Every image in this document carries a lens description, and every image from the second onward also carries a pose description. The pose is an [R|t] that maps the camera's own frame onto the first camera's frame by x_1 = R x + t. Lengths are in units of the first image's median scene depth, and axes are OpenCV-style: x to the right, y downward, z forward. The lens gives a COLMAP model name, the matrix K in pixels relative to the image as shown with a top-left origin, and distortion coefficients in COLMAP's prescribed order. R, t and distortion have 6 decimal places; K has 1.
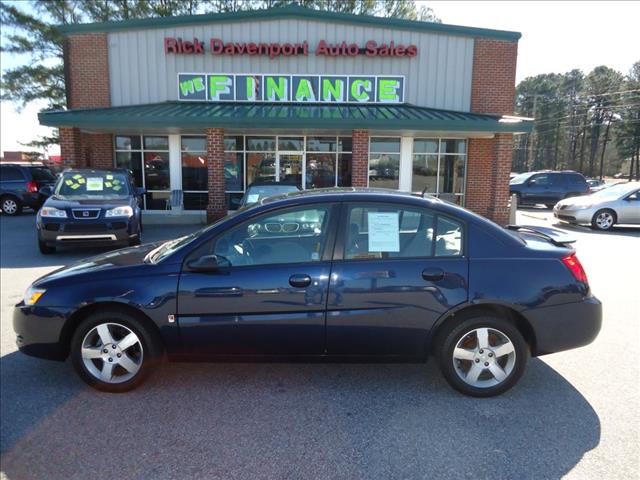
lens RADIAL K [[476.2, 0, 319.5], [0, 476.2, 242.8], [0, 0, 1]] dist [-0.018261, -0.000060]
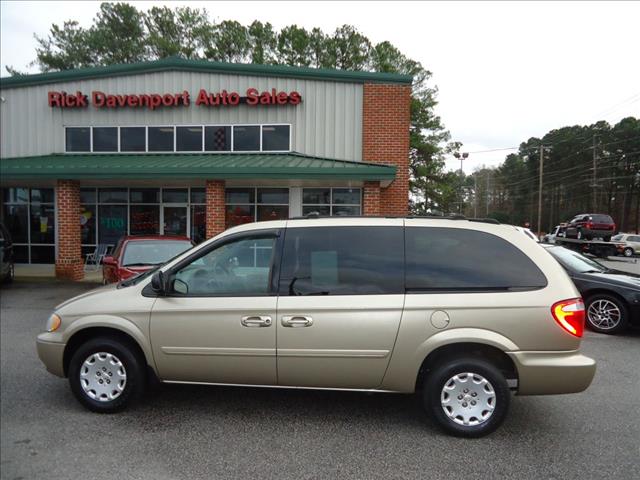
lens RADIAL K [[476.2, 0, 322.8], [0, 476.2, 243.7], [0, 0, 1]] dist [-0.018261, -0.000060]
pose [[0.996421, 0.001391, -0.084521, 0.322075], [-0.010785, 0.993786, -0.110785, -0.009455], [0.083842, 0.111300, 0.990244, 0.092239]]
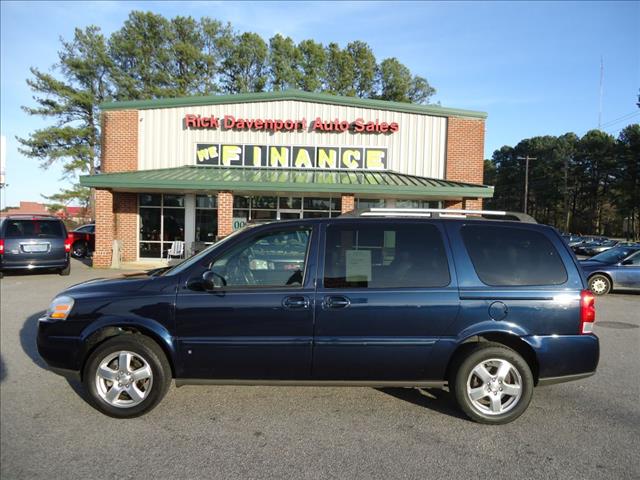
lens RADIAL K [[476.2, 0, 321.3], [0, 476.2, 237.8], [0, 0, 1]] dist [-0.018261, -0.000060]
pose [[0.999841, 0.013502, -0.011642, 0.030228], [-0.014833, 0.992282, -0.123113, 0.017205], [0.009890, 0.123266, 0.992324, -0.138877]]
